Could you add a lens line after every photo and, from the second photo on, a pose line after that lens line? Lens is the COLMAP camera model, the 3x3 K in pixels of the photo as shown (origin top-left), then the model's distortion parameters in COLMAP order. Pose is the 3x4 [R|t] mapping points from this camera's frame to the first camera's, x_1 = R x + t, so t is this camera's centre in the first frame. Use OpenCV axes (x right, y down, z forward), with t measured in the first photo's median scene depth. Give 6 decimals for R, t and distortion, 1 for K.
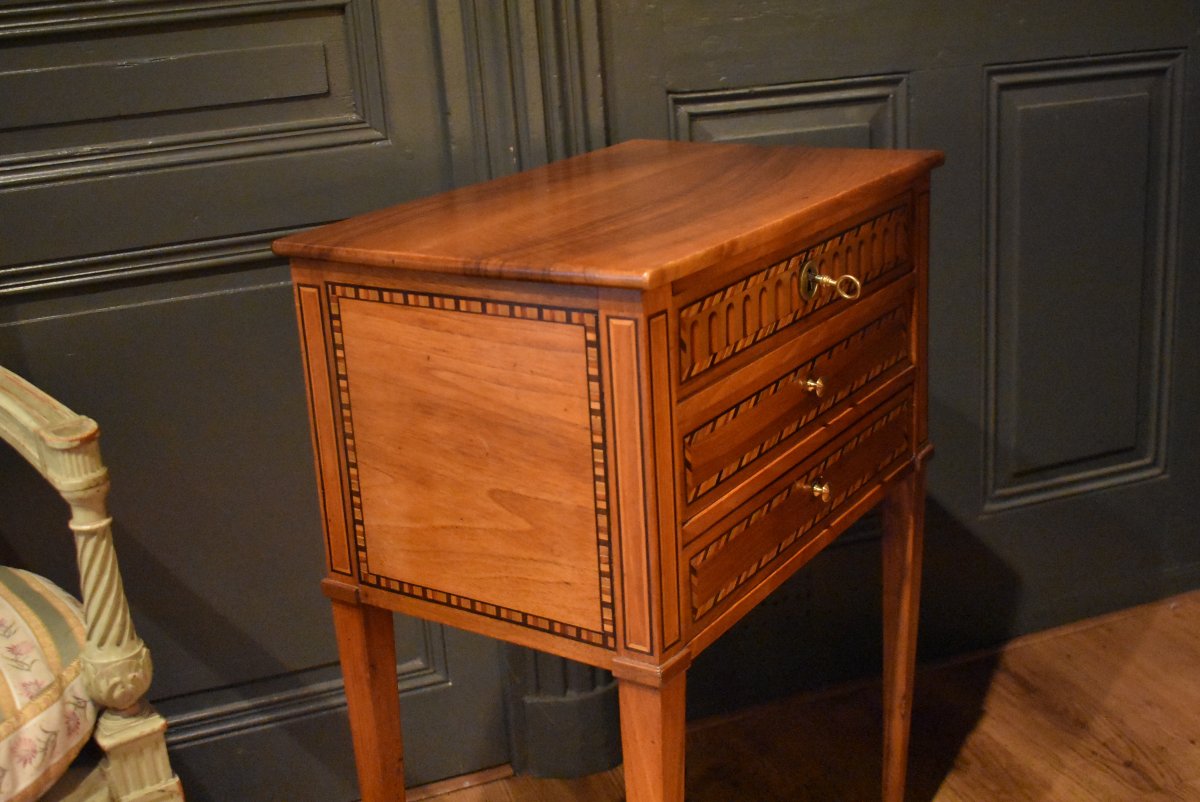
lens RADIAL K [[1432.7, 0, 600.0], [0, 1432.7, 401.0], [0, 0, 1]] dist [-0.061349, 0.011023]
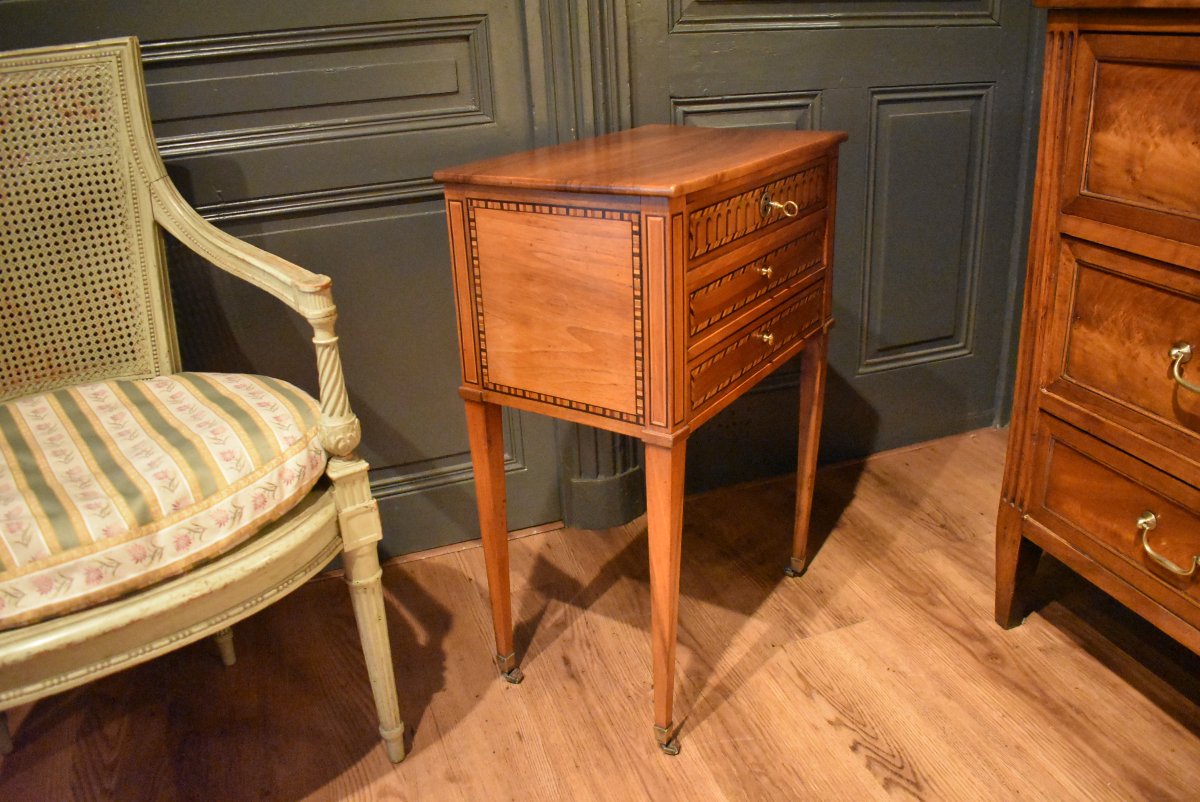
lens RADIAL K [[924.8, 0, 600.0], [0, 924.8, 401.0], [0, 0, 1]] dist [-0.107193, 0.023732]
pose [[0.999840, 0.017723, 0.002596, -0.040603], [-0.017871, 0.996846, 0.077321, 0.062119], [-0.001218, -0.077355, 0.997003, -0.047767]]
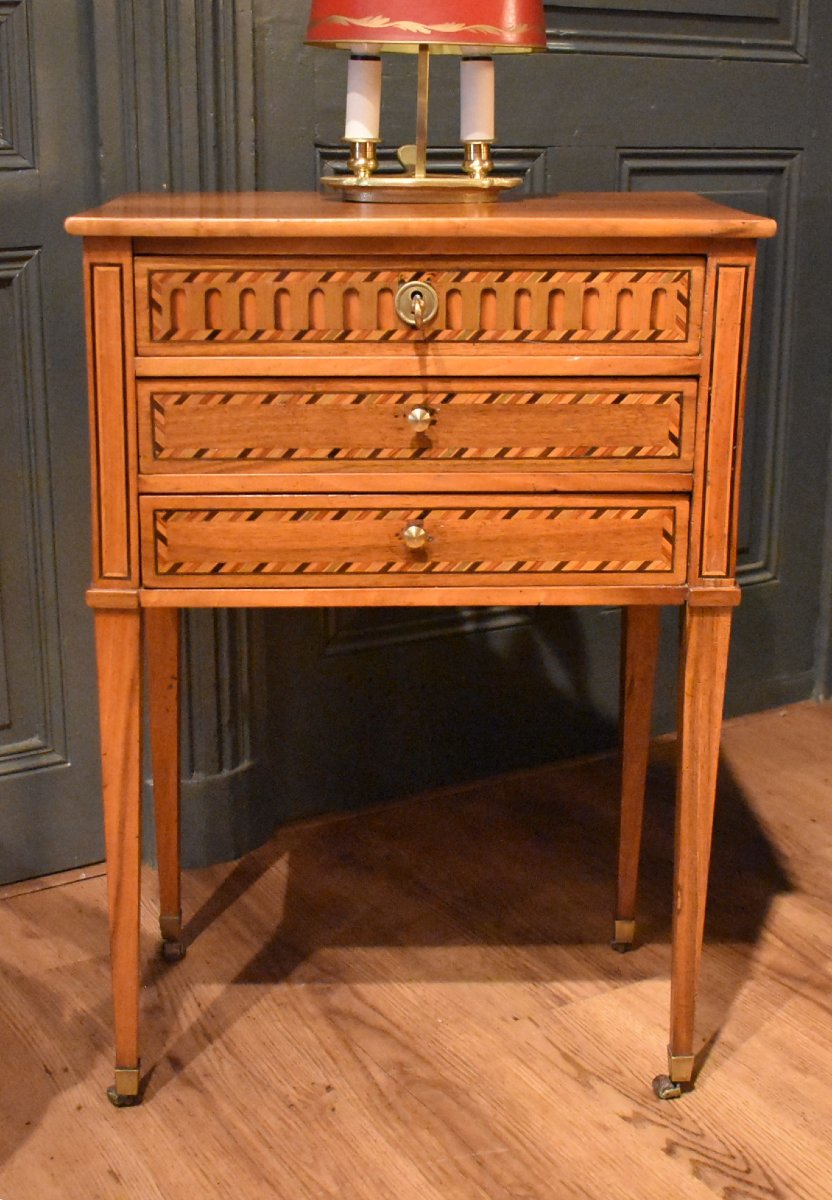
lens RADIAL K [[1687.7, 0, 399.9], [0, 1687.7, 596.6], [0, 0, 1]] dist [-0.091434, 0.005676]
pose [[0.979223, 0.013478, 0.202336, -0.185279], [-0.007541, 0.999519, -0.030085, 0.189589], [-0.202644, 0.027934, 0.978854, -0.190135]]
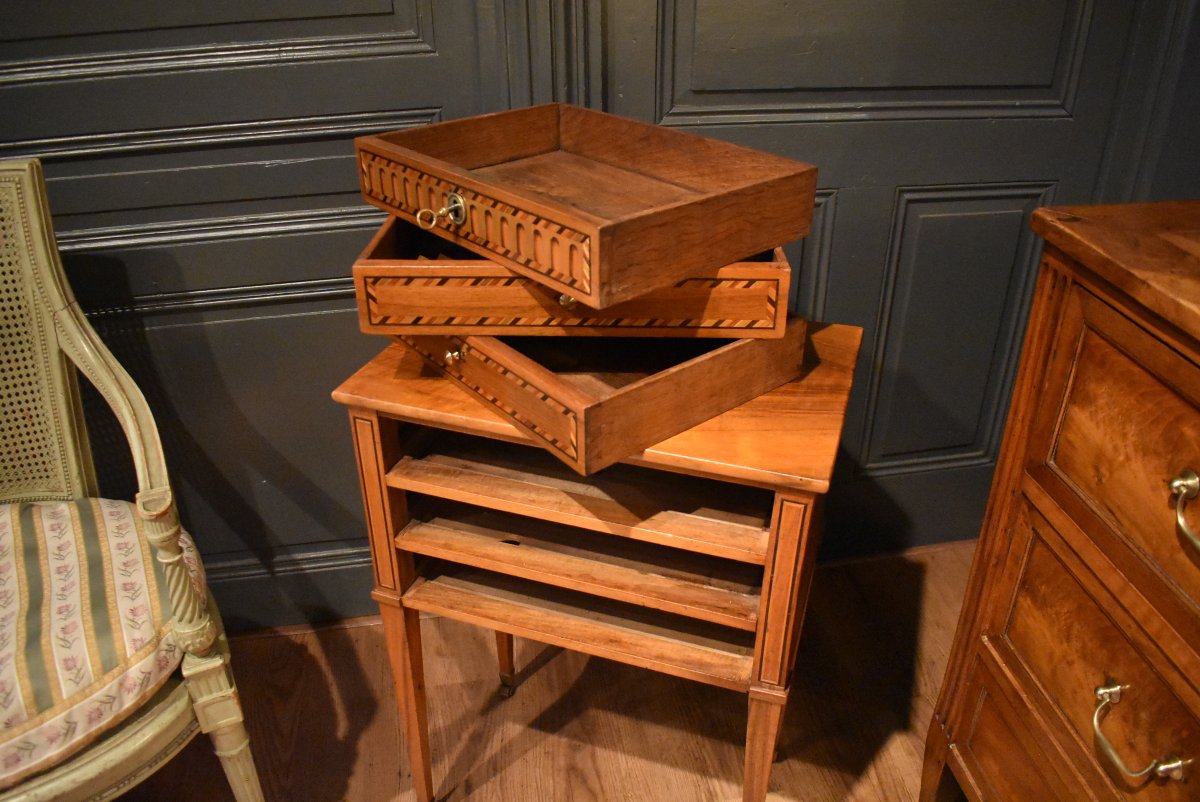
lens RADIAL K [[924.8, 0, 600.0], [0, 924.8, 401.0], [0, 0, 1]] dist [-0.107193, 0.023732]
pose [[0.984529, 0.135305, -0.111334, 0.183009], [-0.108074, 0.969044, 0.221978, -0.320436], [0.137922, -0.206512, 0.968675, 0.112789]]
